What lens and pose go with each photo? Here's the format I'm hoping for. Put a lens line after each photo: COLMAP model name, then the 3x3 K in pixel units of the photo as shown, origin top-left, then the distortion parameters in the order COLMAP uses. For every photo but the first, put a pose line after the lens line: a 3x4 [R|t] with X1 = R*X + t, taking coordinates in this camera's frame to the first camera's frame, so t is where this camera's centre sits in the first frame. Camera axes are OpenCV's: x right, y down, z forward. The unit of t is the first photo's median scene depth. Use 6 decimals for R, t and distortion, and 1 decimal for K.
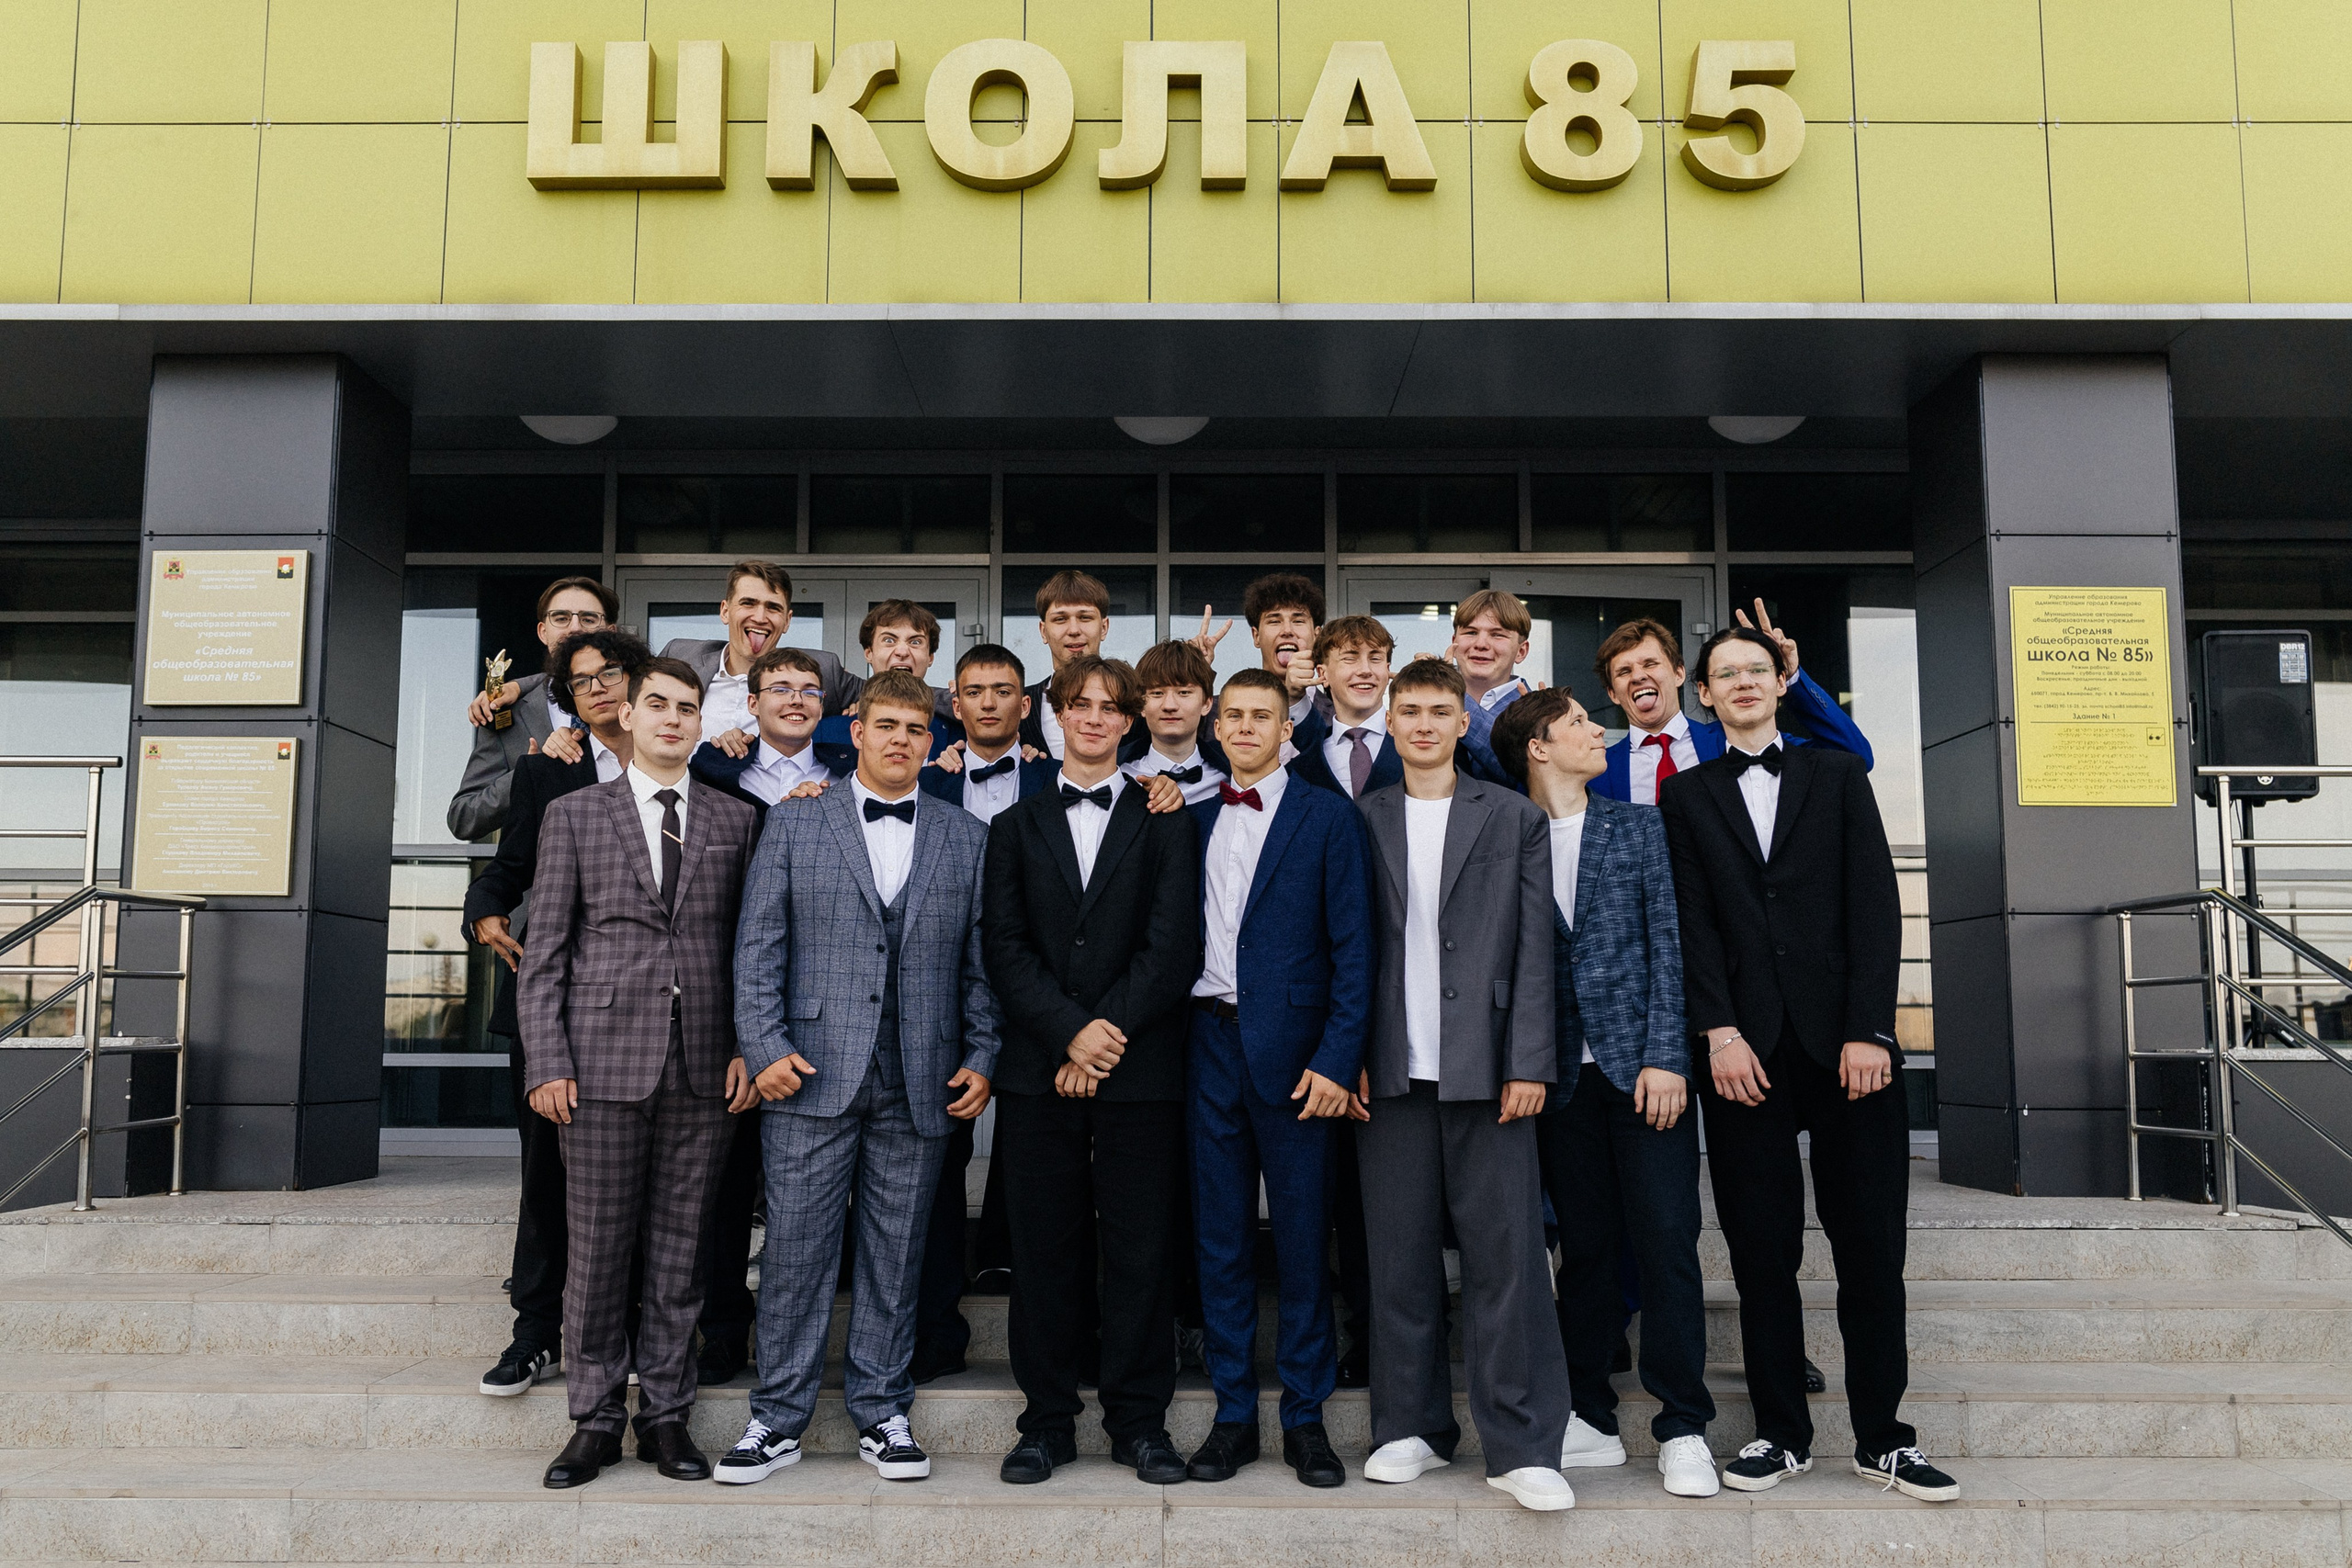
lens RADIAL K [[2109.6, 0, 1147.8], [0, 2109.6, 822.3], [0, 0, 1]] dist [-0.038132, 0.064000]
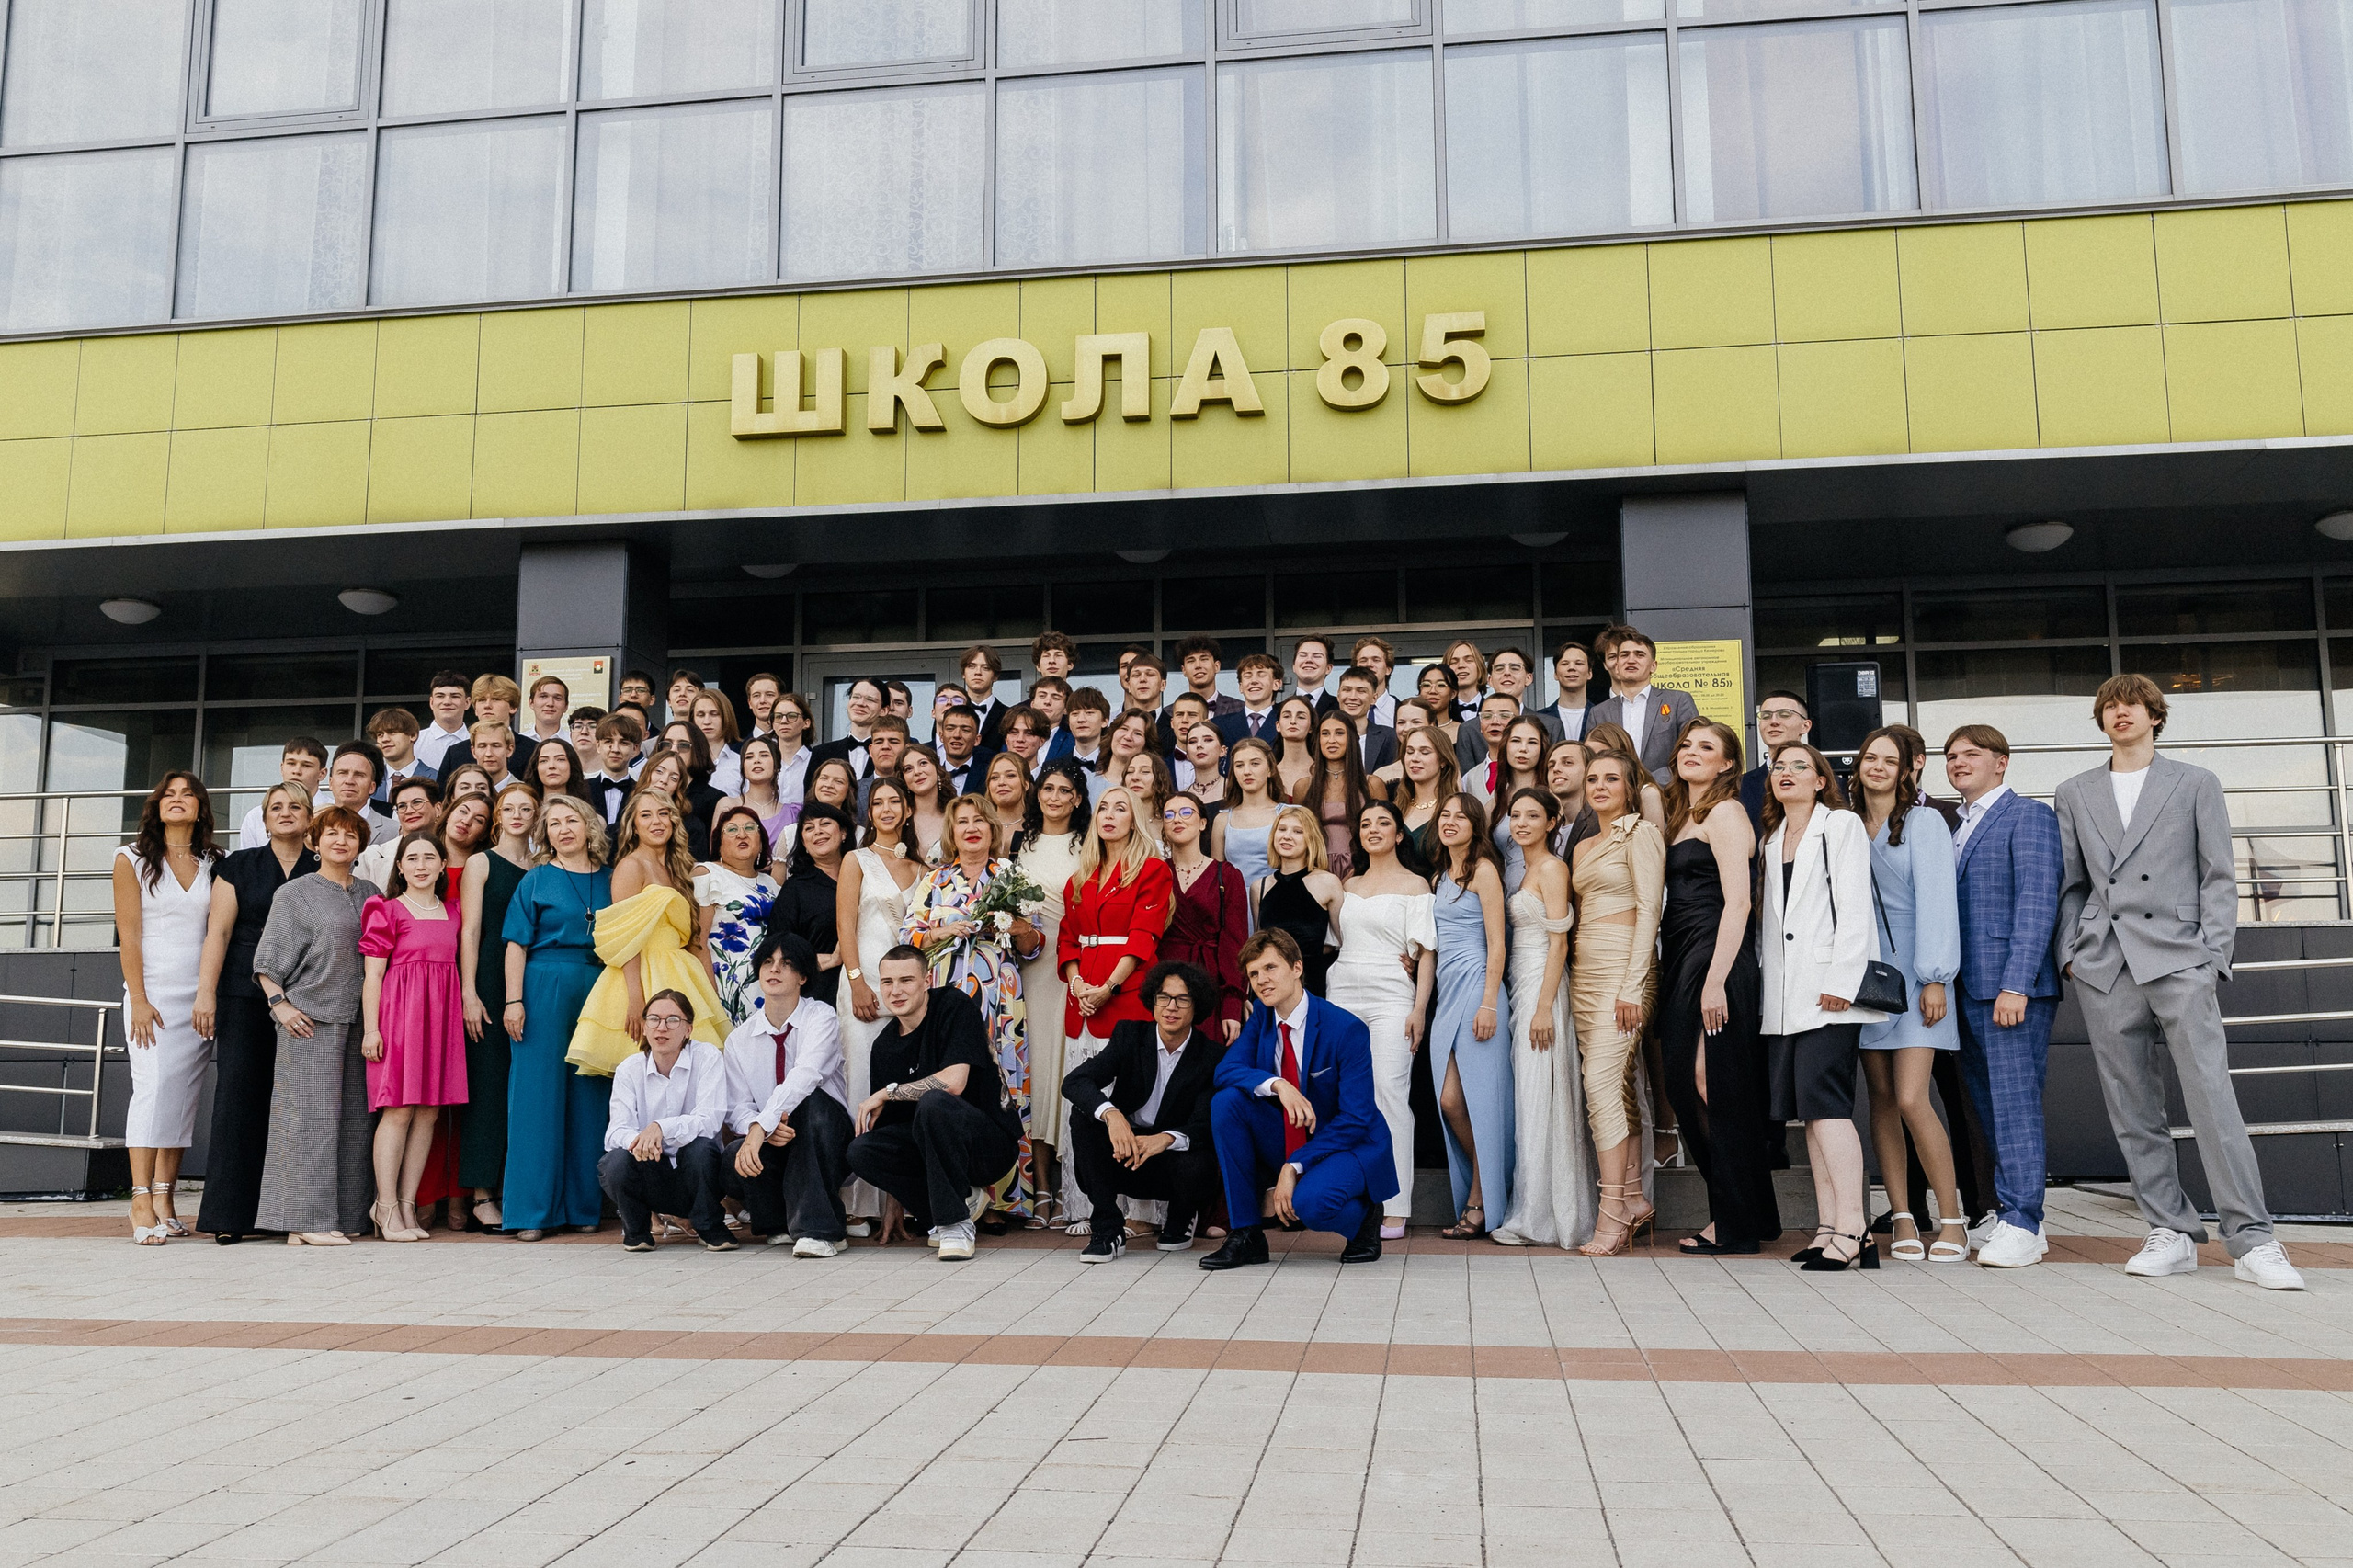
lens RADIAL K [[1998.0, 0, 1150.8], [0, 1998.0, 806.3], [0, 0, 1]] dist [0.003989, -0.021647]
pose [[0.992002, -0.024645, -0.123789, 0.234070], [0.021735, 0.999456, -0.024802, 0.042236], [0.124333, 0.021913, 0.991999, -0.556908]]
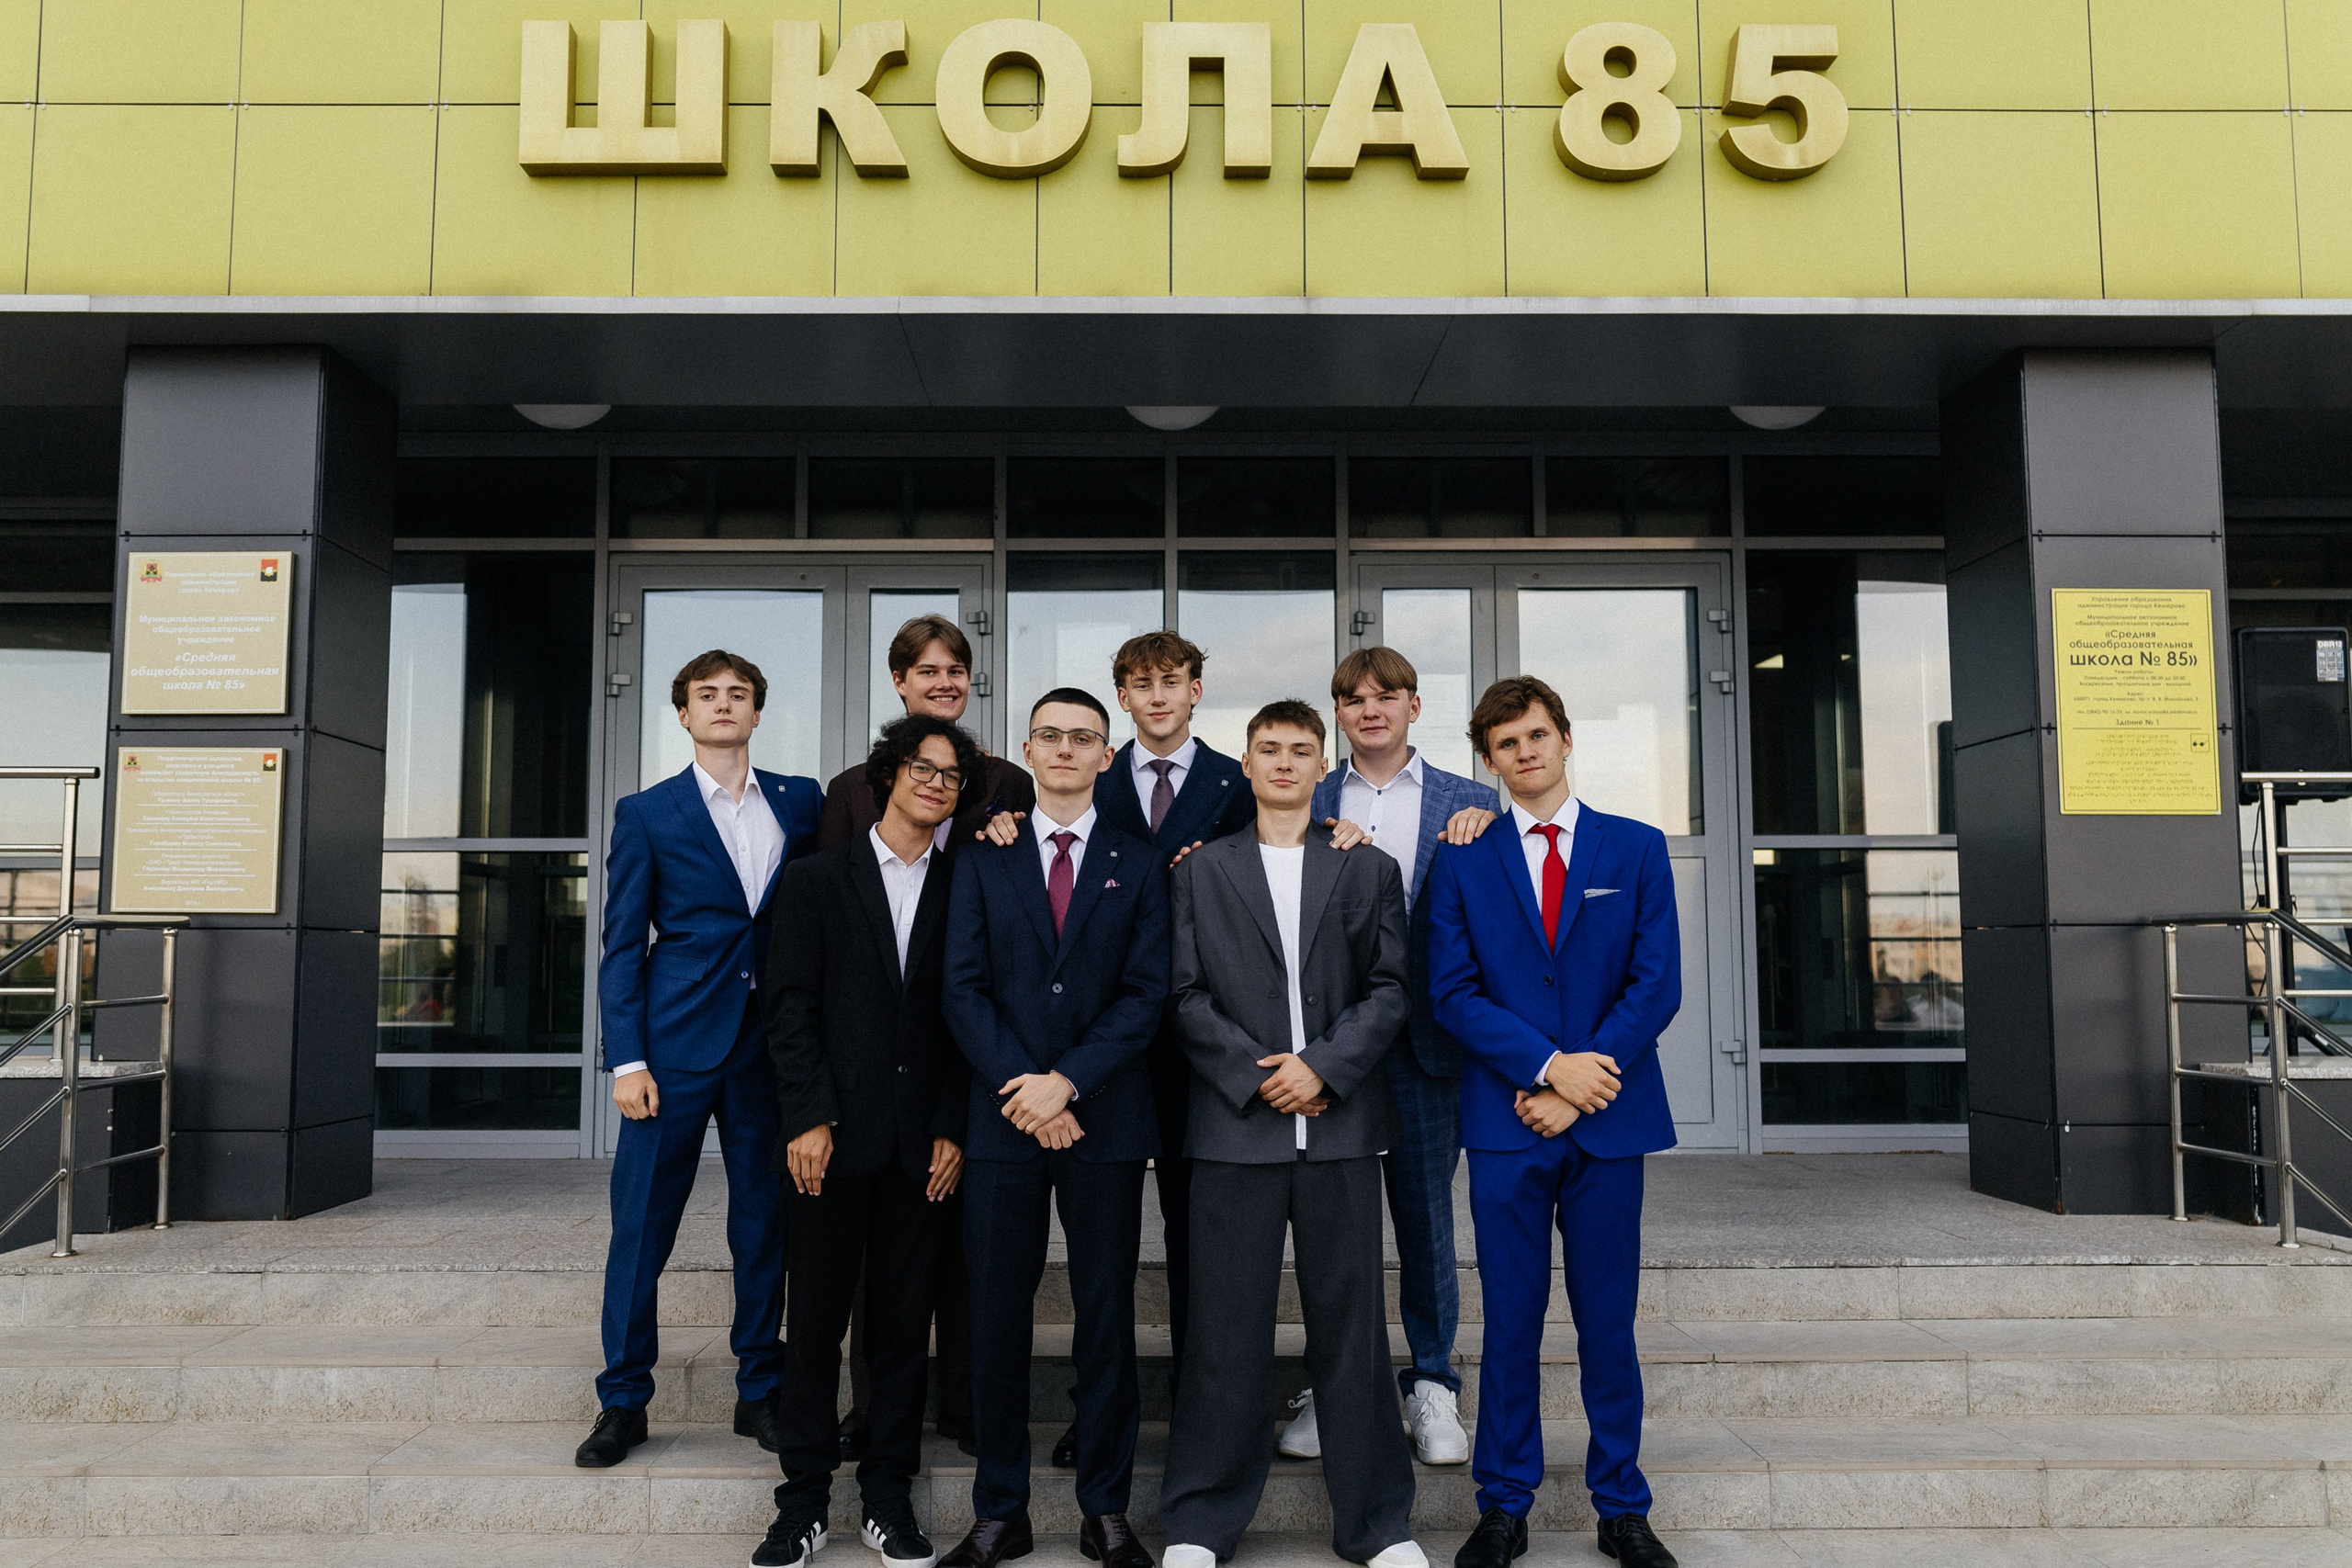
lens RADIAL K [[2109.6, 0, 1174.5], [0, 2109.6, 810.4], [0, 0, 1]] dist [-0.038132, 0.064000]
pose [[0.999797, -0.002425, 0.019981, -0.017184], [0.002090, 0.999857, 0.016764, -0.027199], [-0.020019, -0.016719, 0.999660, 0.032684]]
